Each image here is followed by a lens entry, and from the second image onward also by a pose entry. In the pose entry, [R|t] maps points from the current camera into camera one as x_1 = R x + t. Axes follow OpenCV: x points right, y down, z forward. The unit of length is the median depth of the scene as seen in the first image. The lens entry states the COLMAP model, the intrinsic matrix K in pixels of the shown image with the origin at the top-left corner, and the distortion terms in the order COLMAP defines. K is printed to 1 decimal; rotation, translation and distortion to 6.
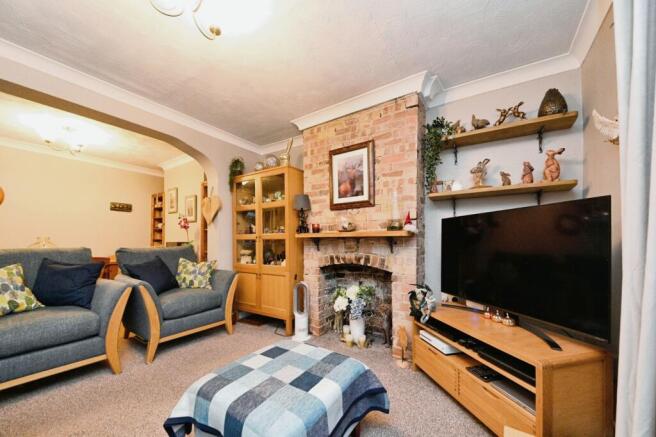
lens RADIAL K [[241.2, 0, 330.3], [0, 241.2, 239.3], [0, 0, 1]] dist [-0.000775, -0.000133]
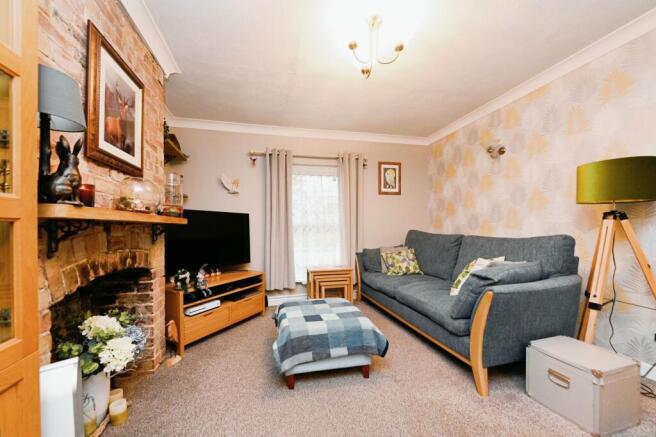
lens RADIAL K [[243.1, 0, 326.8], [0, 243.1, 228.3], [0, 0, 1]] dist [0.000013, -0.000012]
pose [[-0.766034, -0.001367, 0.642799, -0.627591], [-0.005834, 0.999971, -0.004826, 0.003643], [-0.642774, -0.007447, -0.766020, 1.102810]]
